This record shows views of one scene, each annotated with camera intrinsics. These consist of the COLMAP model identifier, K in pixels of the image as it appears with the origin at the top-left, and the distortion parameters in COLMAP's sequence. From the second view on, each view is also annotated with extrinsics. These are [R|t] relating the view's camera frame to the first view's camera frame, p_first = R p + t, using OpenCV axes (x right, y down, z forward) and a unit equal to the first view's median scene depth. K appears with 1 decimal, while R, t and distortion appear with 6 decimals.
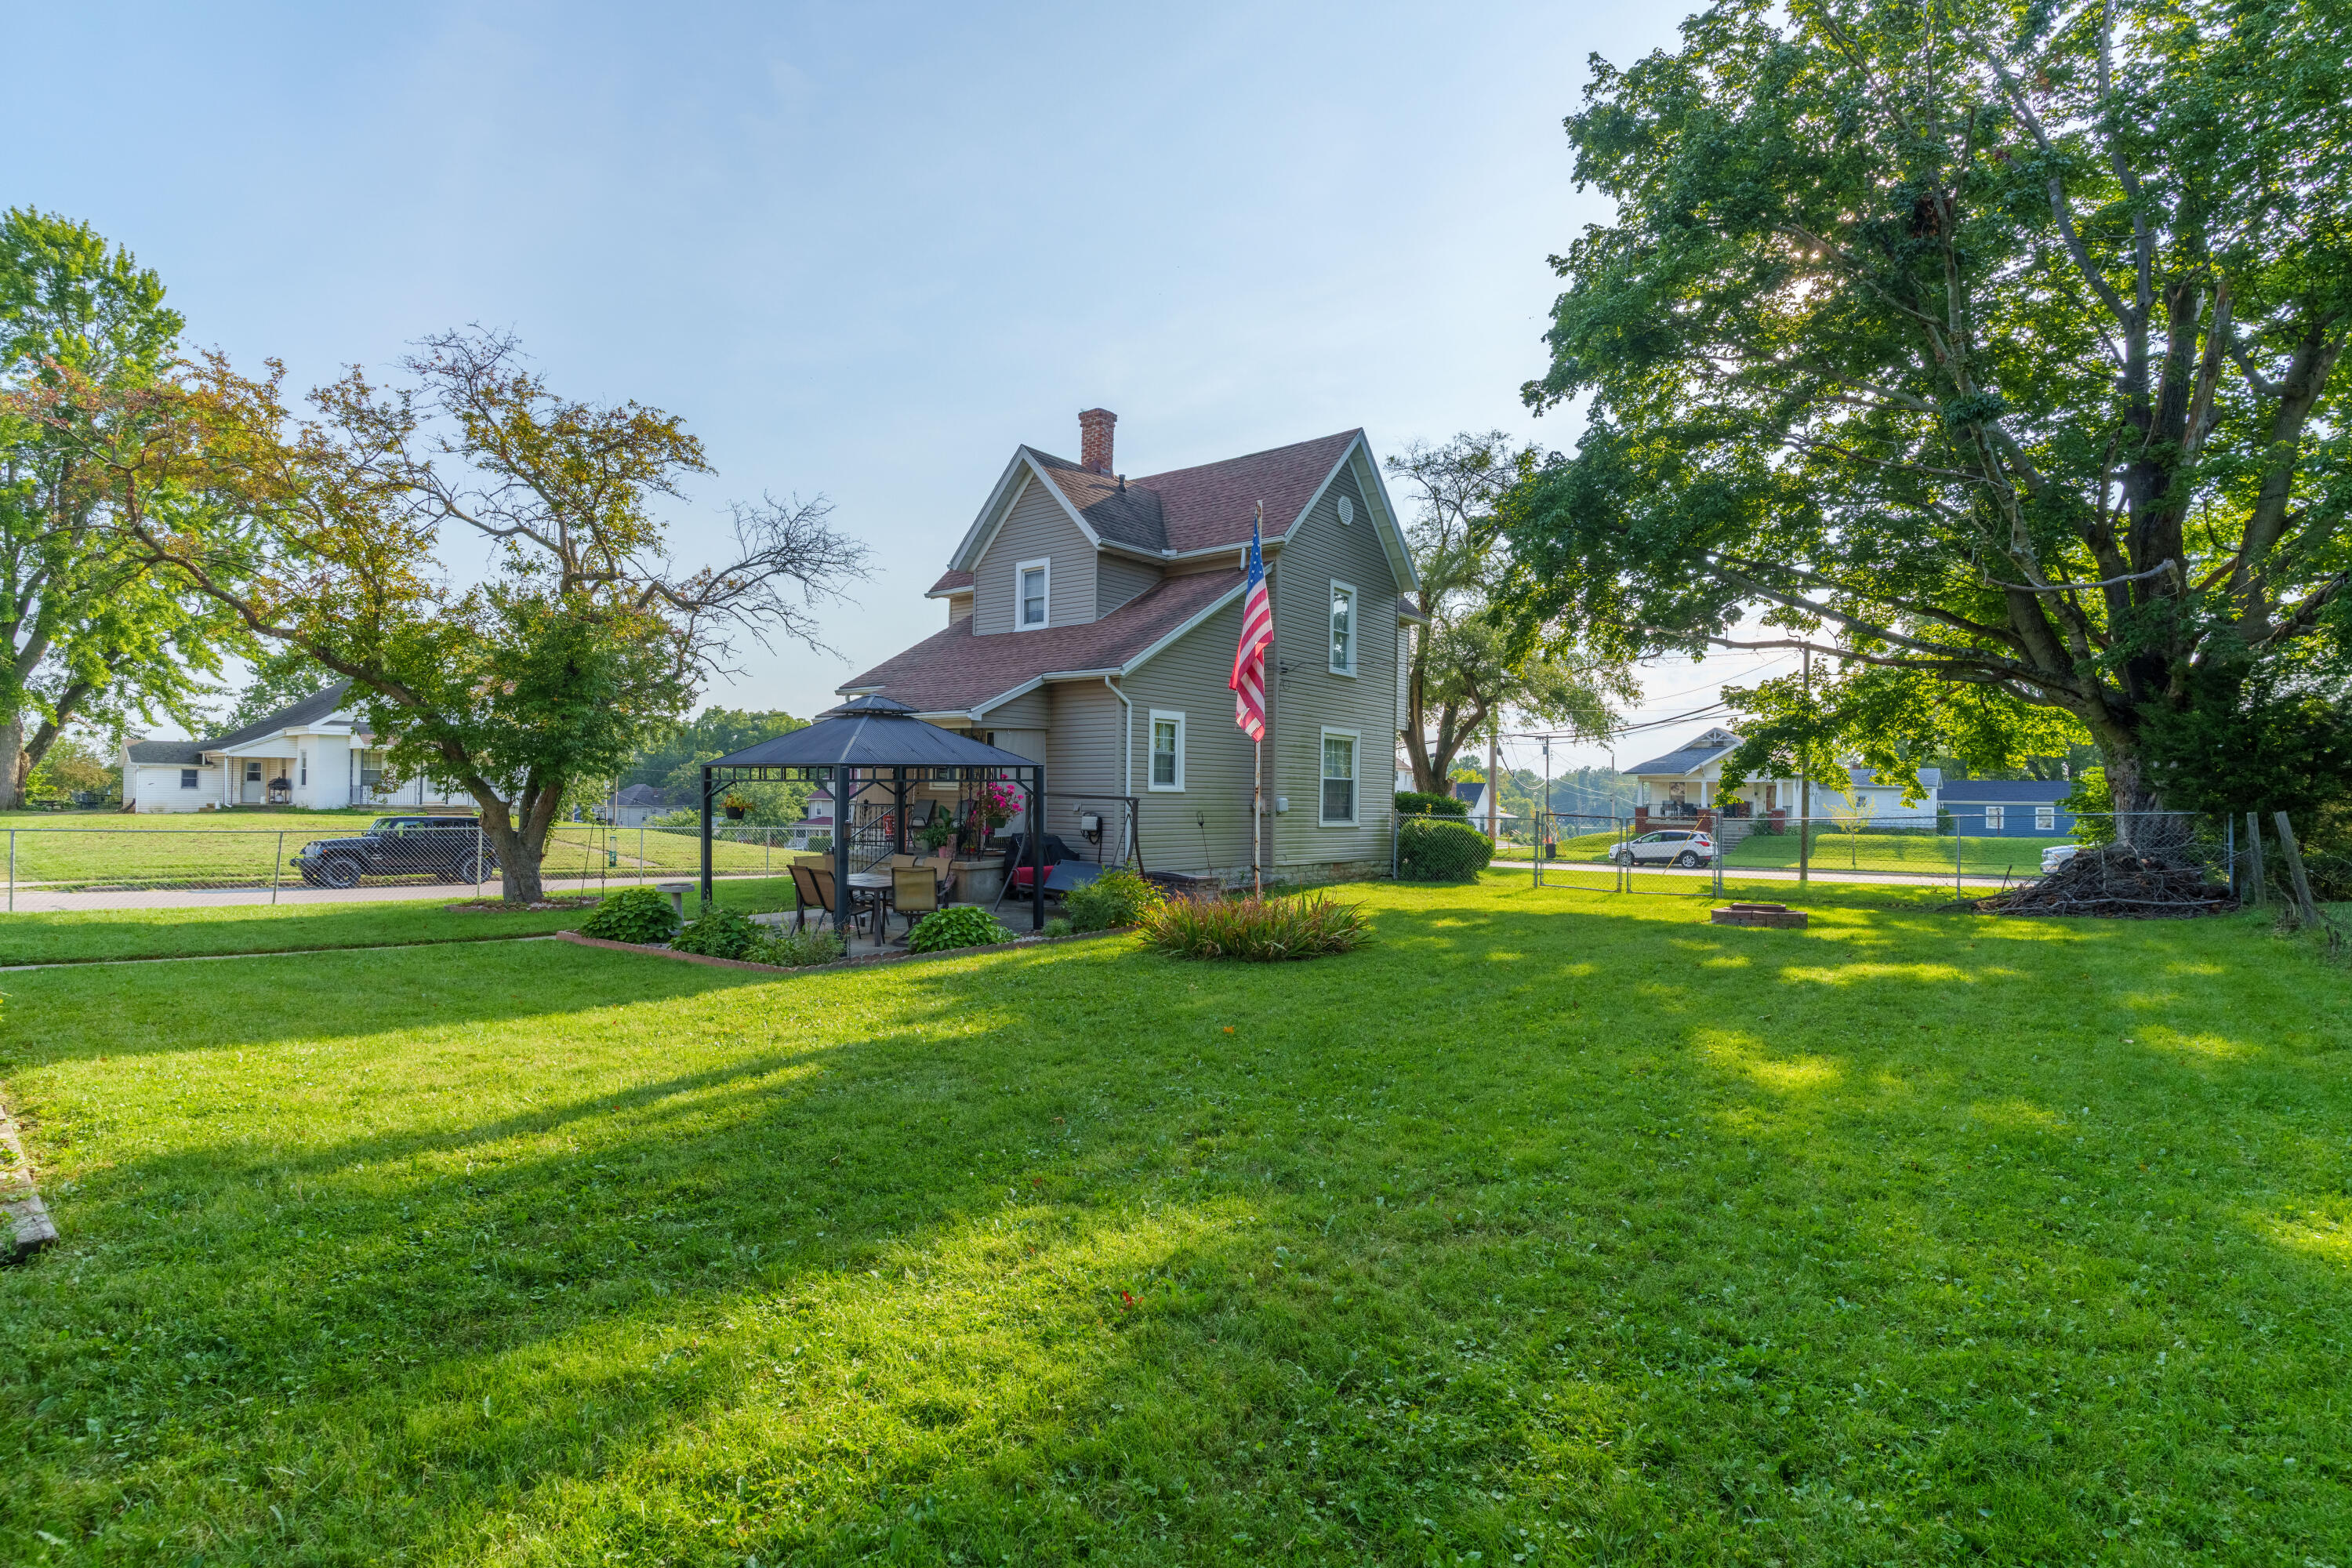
lens RADIAL K [[1137.2, 0, 1171.6], [0, 1137.2, 781.5], [0, 0, 1]] dist [0.001479, -0.000245]
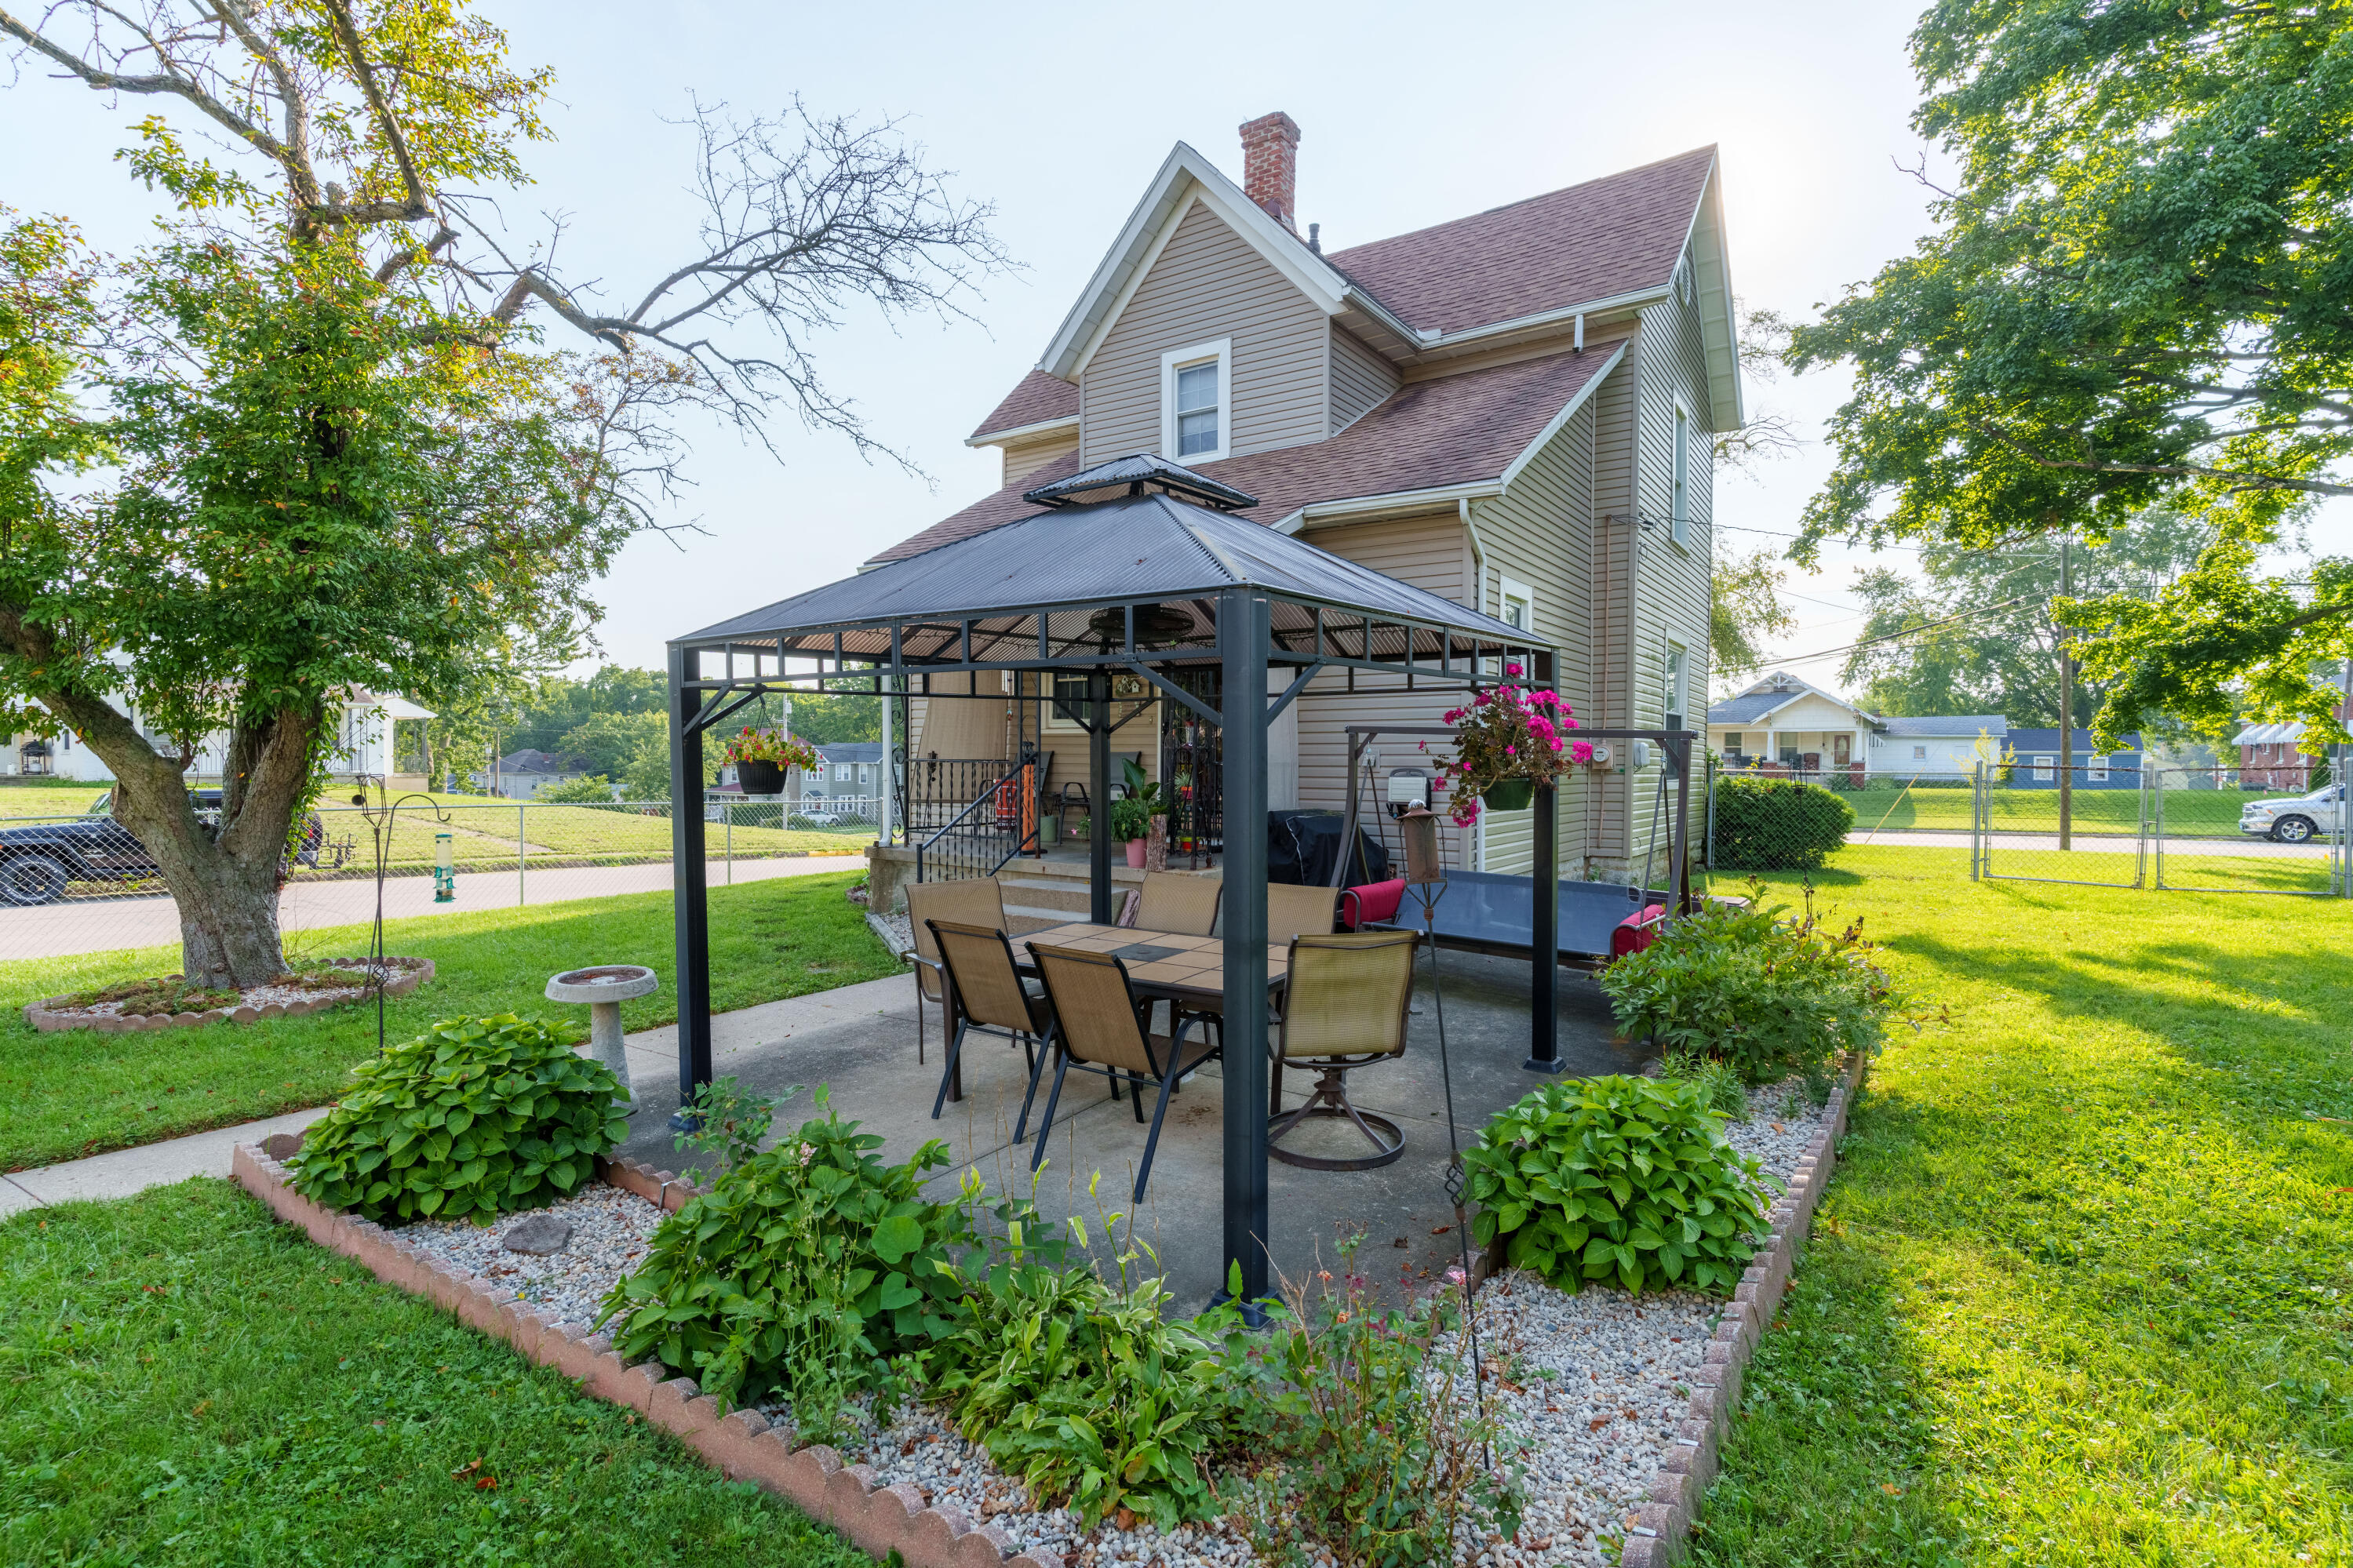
lens RADIAL K [[1137.5, 0, 1178.7], [0, 1137.5, 781.3], [0, 0, 1]] dist [0.001479, -0.000245]
pose [[0.996651, -0.011861, 0.080902, -0.189535], [0.009109, 0.999370, 0.034306, 0.012160], [-0.081258, -0.033455, 0.996131, 0.421020]]
